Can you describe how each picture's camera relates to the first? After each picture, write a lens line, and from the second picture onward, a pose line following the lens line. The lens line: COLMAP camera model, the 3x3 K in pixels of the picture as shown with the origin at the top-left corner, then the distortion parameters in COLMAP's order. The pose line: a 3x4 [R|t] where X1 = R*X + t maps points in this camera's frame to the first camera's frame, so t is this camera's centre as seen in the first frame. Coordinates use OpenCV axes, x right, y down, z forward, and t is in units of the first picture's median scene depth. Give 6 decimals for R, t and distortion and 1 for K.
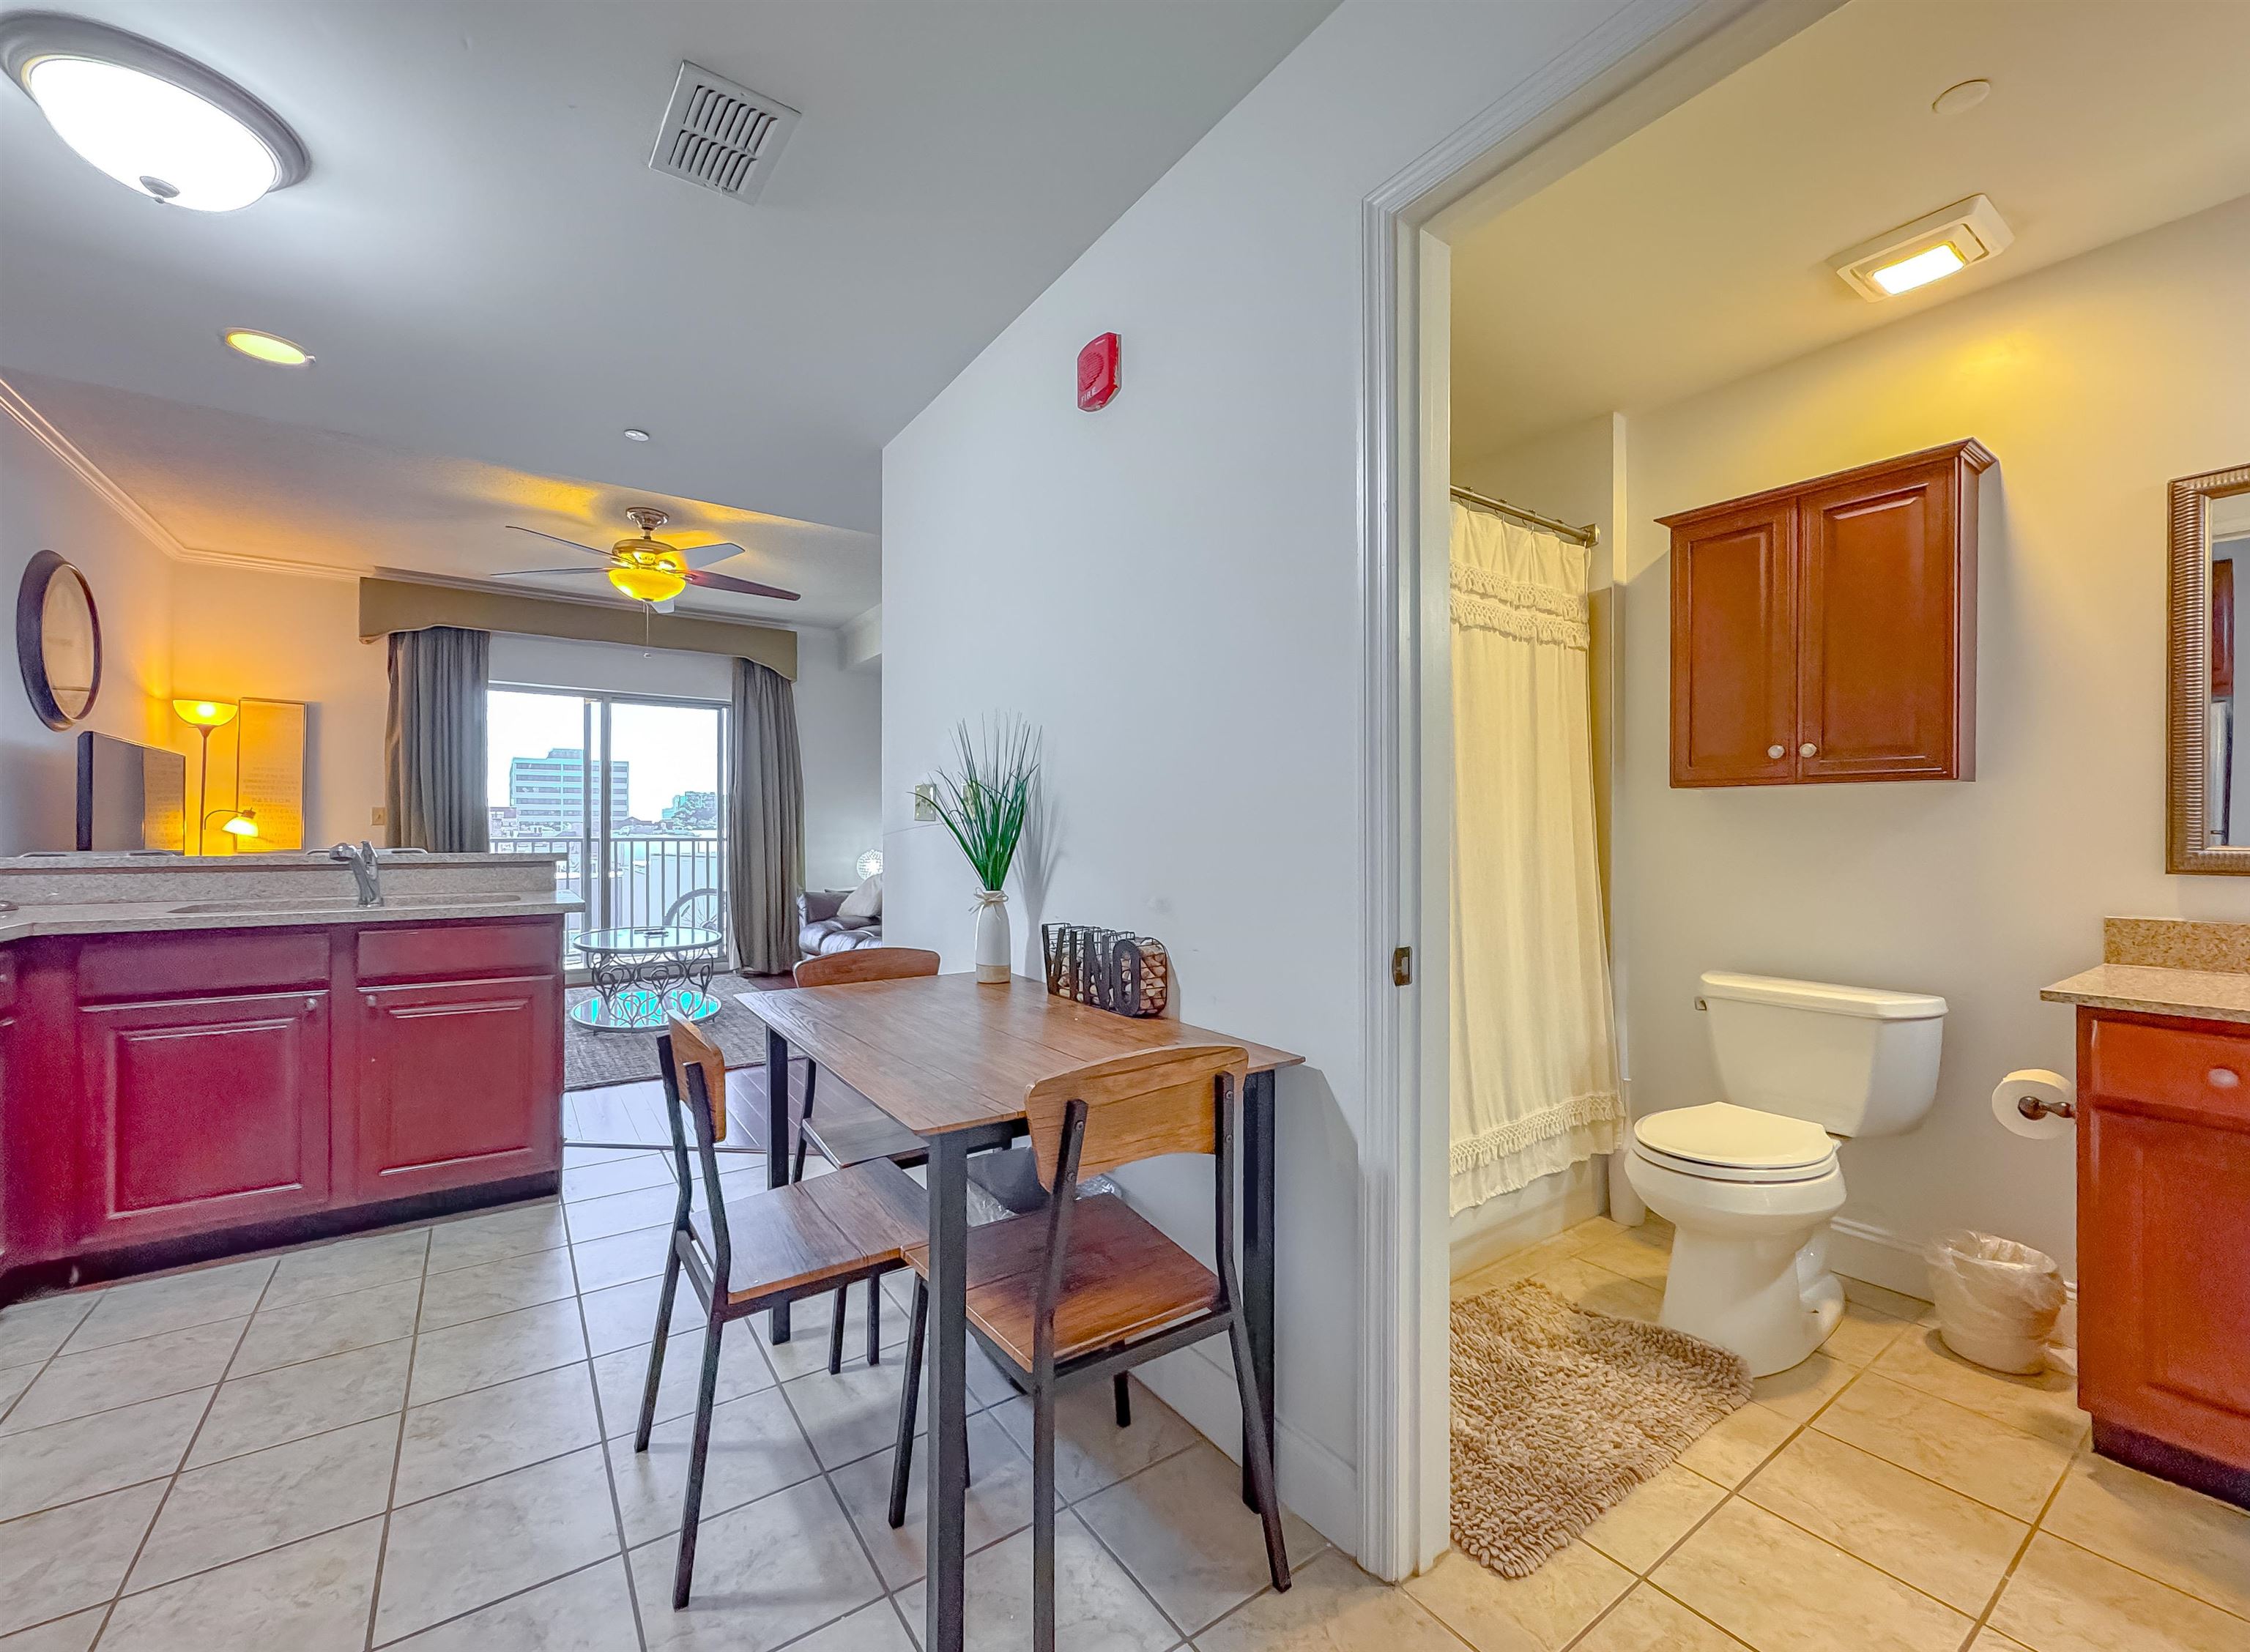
lens RADIAL K [[927.8, 0, 1128.4], [0, 927.8, 839.4], [0, 0, 1]] dist [-0.000646, 0.000005]
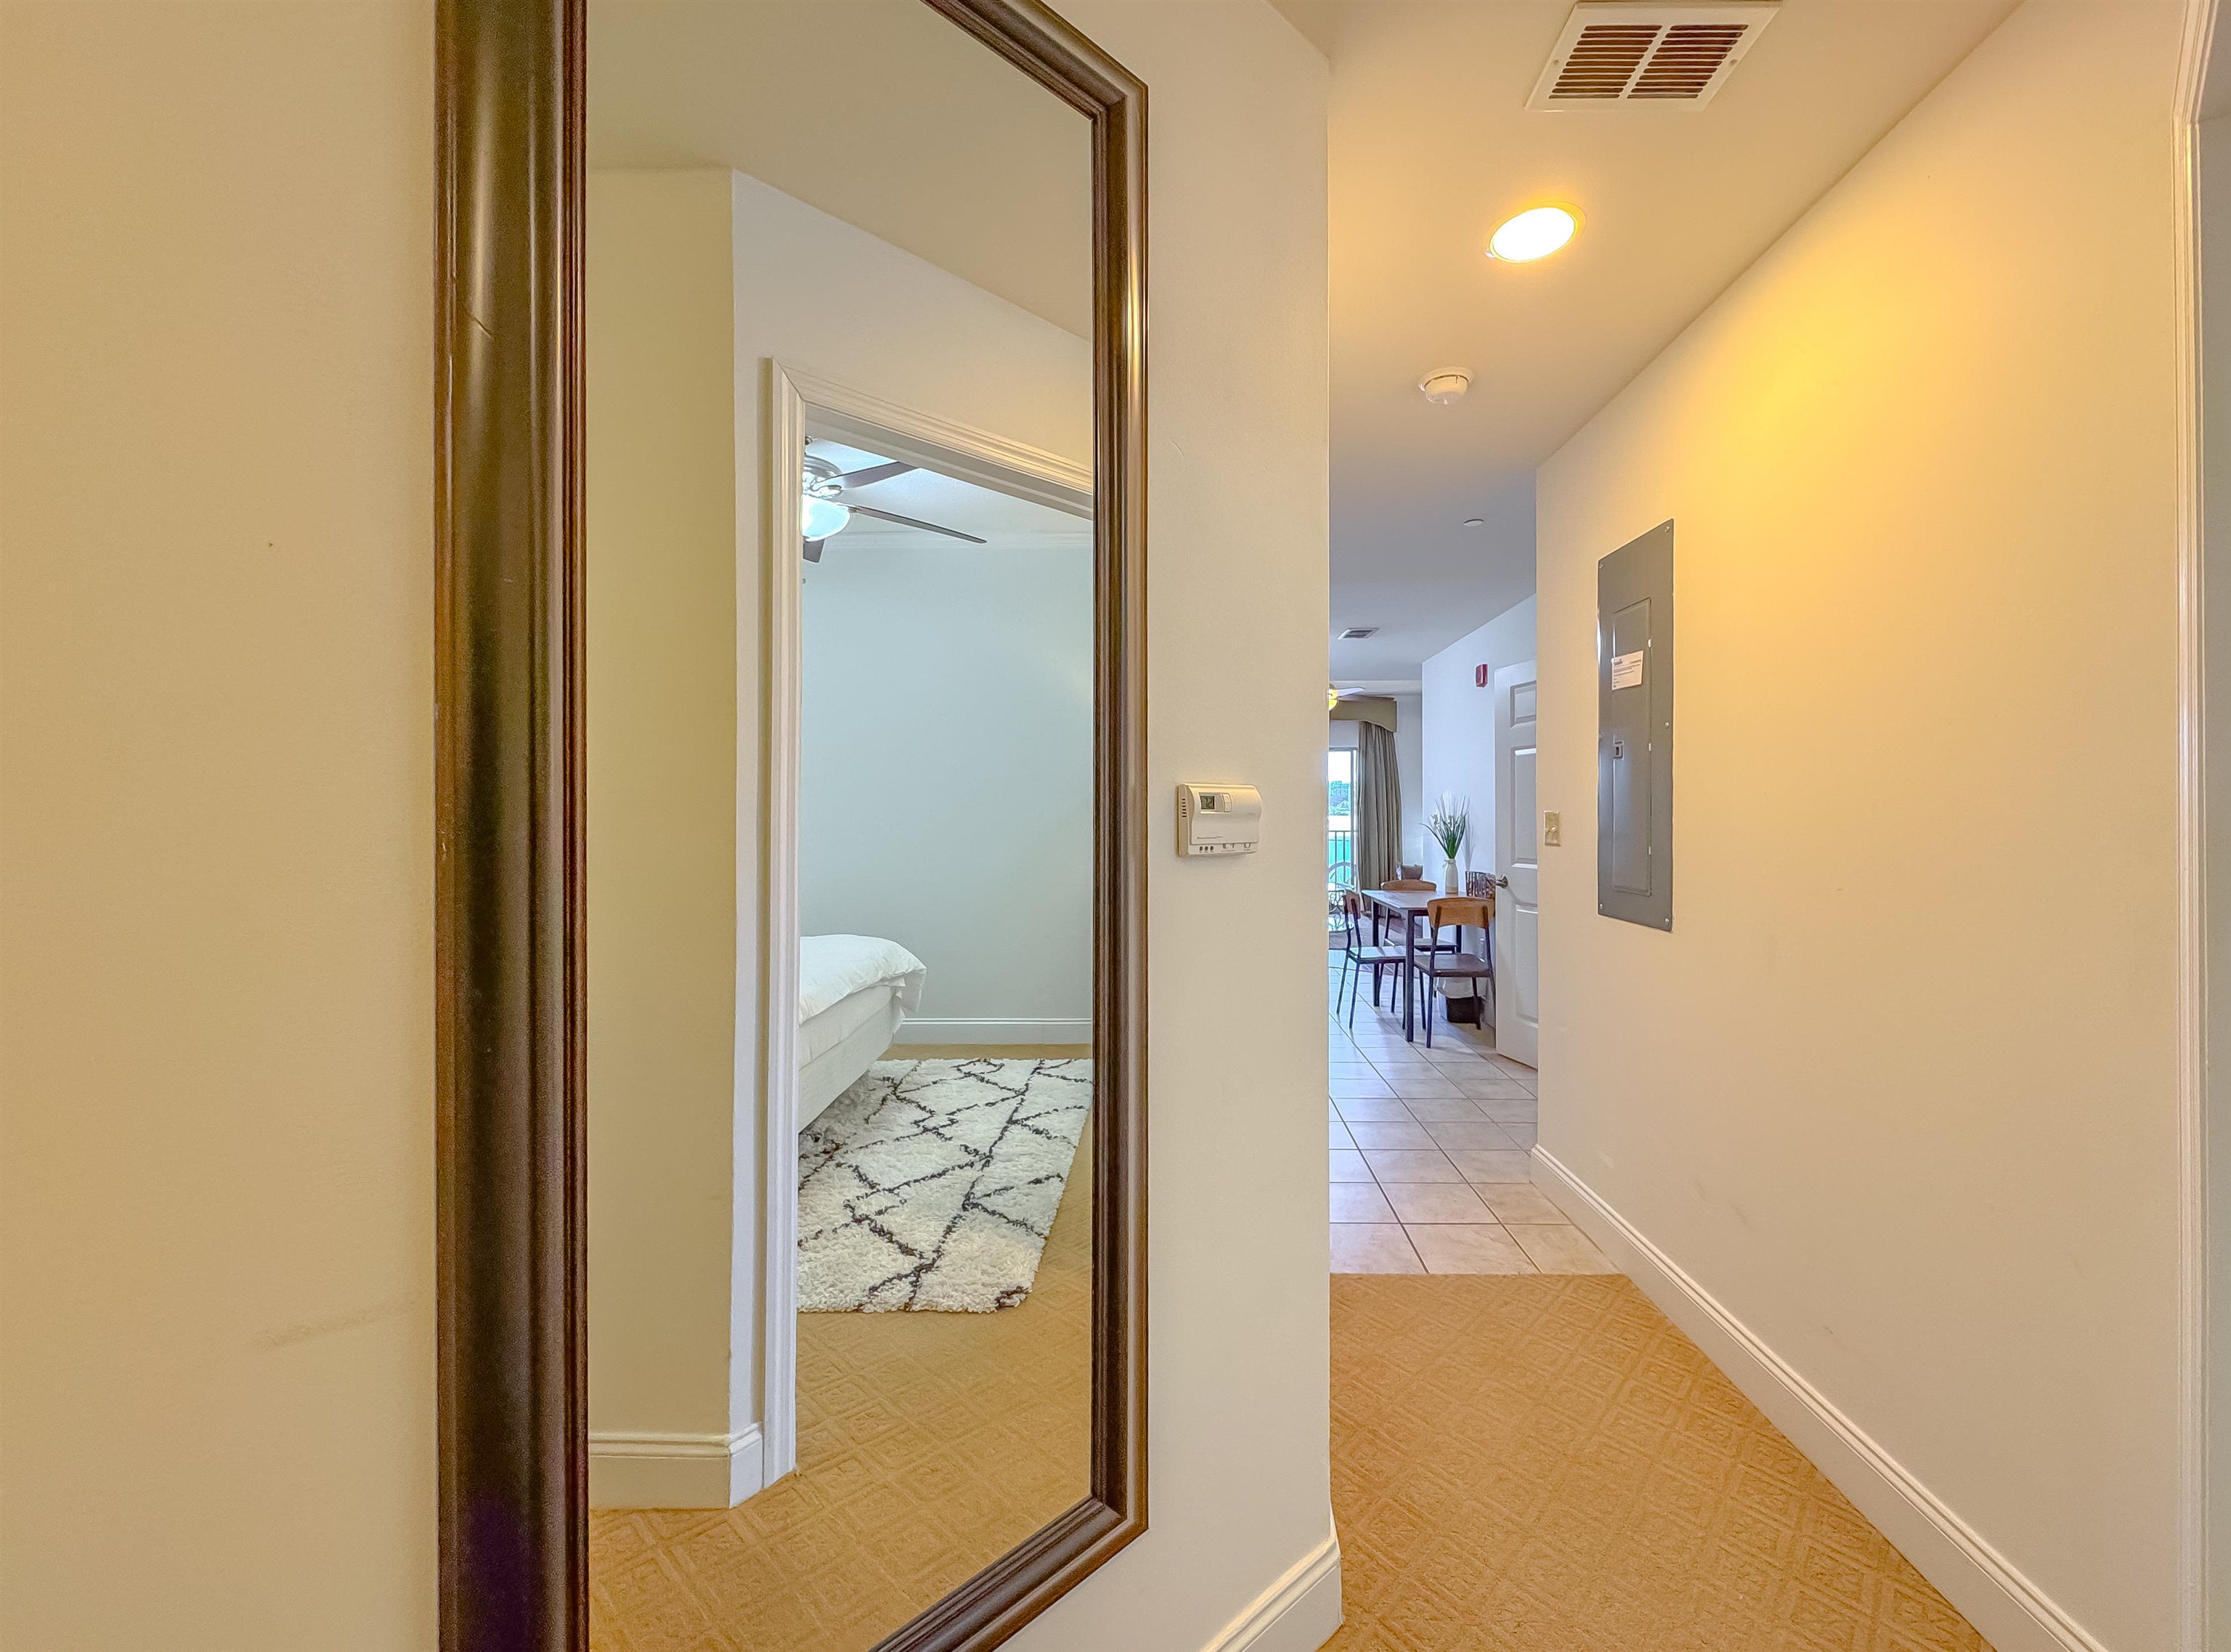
lens RADIAL K [[920.0, 0, 1131.6], [0, 920.0, 822.1], [0, 0, 1]] dist [-0.000646, 0.000005]
pose [[0.798739, -0.007497, -0.601630, 0.713025], [0.008365, 0.999964, -0.001355, -0.054960], [0.601619, -0.003950, 0.798773, -1.681799]]
